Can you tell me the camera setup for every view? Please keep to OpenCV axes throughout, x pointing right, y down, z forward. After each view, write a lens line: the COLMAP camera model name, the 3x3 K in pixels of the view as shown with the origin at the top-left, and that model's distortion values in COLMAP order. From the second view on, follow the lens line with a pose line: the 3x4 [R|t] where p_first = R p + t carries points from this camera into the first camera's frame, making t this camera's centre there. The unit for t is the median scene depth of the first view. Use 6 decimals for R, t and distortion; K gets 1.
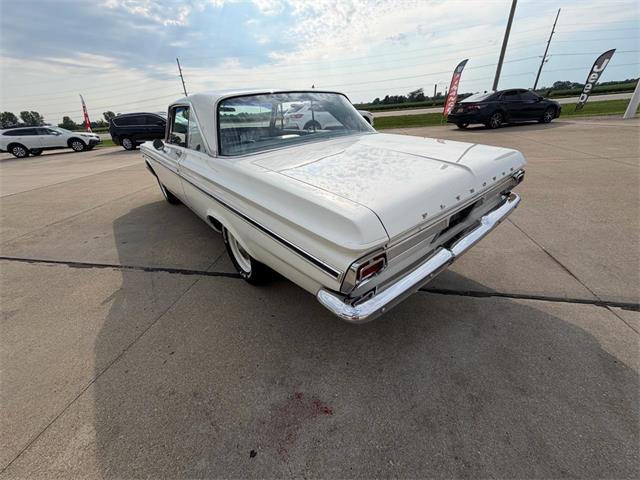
lens RADIAL K [[257.1, 0, 320.9], [0, 257.1, 239.5], [0, 0, 1]] dist [-0.005300, 0.001795]
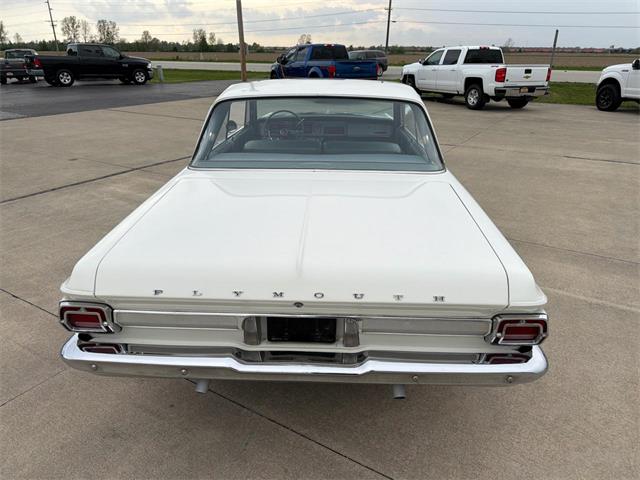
lens RADIAL K [[456.7, 0, 319.6], [0, 456.7, 243.0], [0, 0, 1]] dist [0.028328, -0.033419]
pose [[0.739024, 0.317036, -0.594418, 0.804341], [-0.356258, 0.932792, 0.054583, -0.252521], [0.571773, 0.171428, 0.802302, 0.015863]]
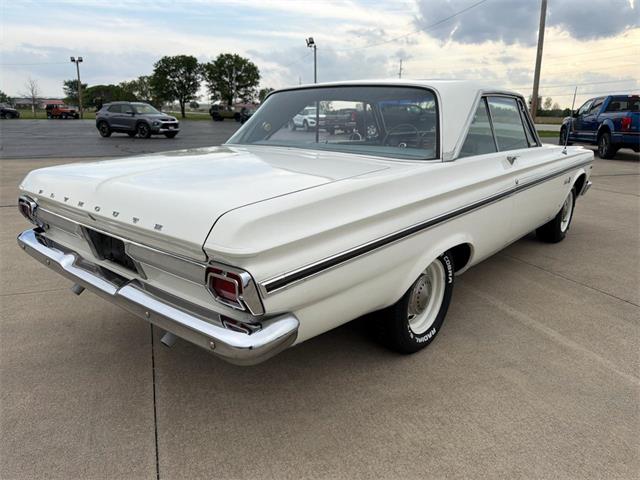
lens RADIAL K [[456.7, 0, 321.6], [0, 456.7, 234.6], [0, 0, 1]] dist [0.028328, -0.033419]
pose [[0.175652, 0.312930, -0.933393, 1.232854], [-0.480831, 0.854618, 0.196034, -0.442465], [0.859039, 0.414371, 0.300581, 0.731892]]
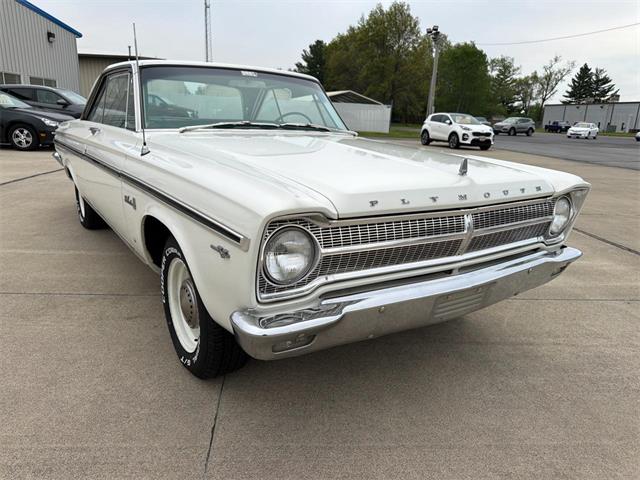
lens RADIAL K [[456.7, 0, 323.1], [0, 456.7, 238.8], [0, 0, 1]] dist [0.028328, -0.033419]
pose [[-0.995445, -0.019926, 0.093231, -0.922619], [0.046966, 0.748522, 0.661445, -1.341613], [-0.082965, 0.662811, -0.744176, 2.849088]]
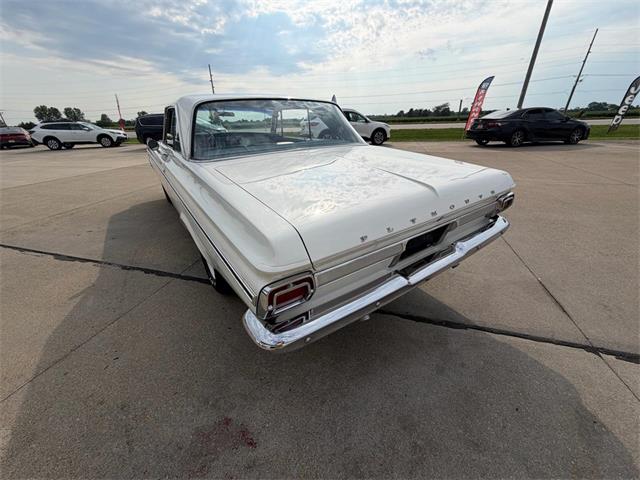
lens RADIAL K [[257.1, 0, 321.3], [0, 257.1, 239.3], [0, 0, 1]] dist [-0.005300, 0.001795]
pose [[0.995625, 0.074321, -0.056625, 0.146955], [-0.075938, 0.996748, -0.026949, -0.025697], [0.054438, 0.031131, 0.998032, 0.044756]]
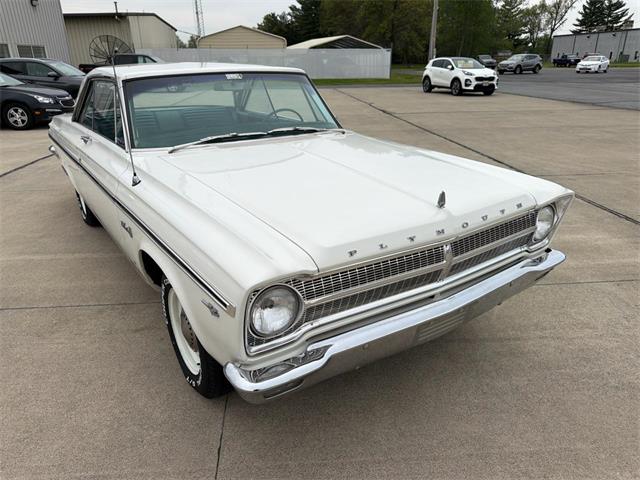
lens RADIAL K [[456.7, 0, 318.3], [0, 456.7, 241.5], [0, 0, 1]] dist [0.028328, -0.033419]
pose [[-0.993128, 0.019373, 0.115421, -0.961150], [0.098793, 0.667510, 0.738018, -1.467628], [-0.062747, 0.744349, -0.664836, 2.770694]]
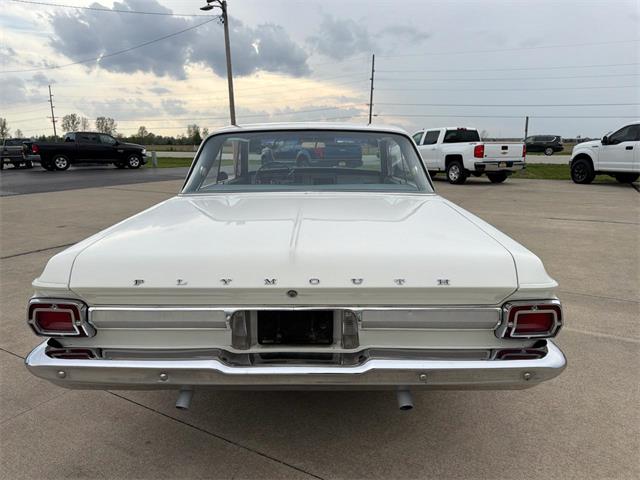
lens RADIAL K [[456.7, 0, 318.8], [0, 456.7, 240.8], [0, 0, 1]] dist [0.028328, -0.033419]
pose [[0.756524, 0.191230, -0.625382, 0.812206], [-0.340694, 0.931516, -0.127297, -0.105317], [0.558211, 0.309367, 0.769865, 0.081023]]
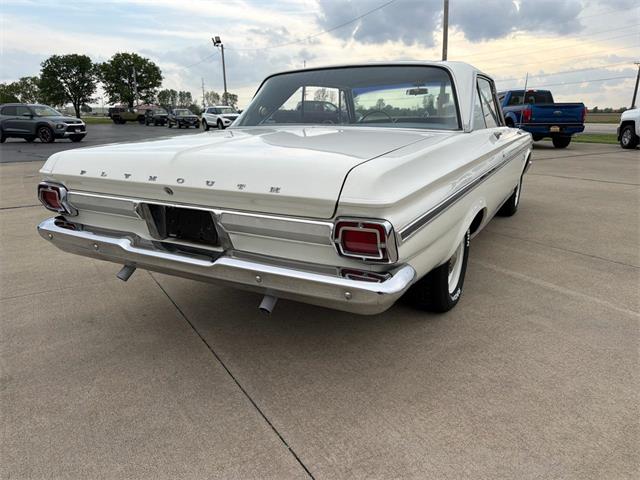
lens RADIAL K [[456.7, 0, 321.0], [0, 456.7, 238.7], [0, 0, 1]] dist [0.028328, -0.033419]
pose [[0.366084, 0.299381, -0.881109, 1.204446], [-0.450426, 0.885539, 0.113742, -0.242799], [0.814308, 0.355236, 0.459031, 0.488460]]
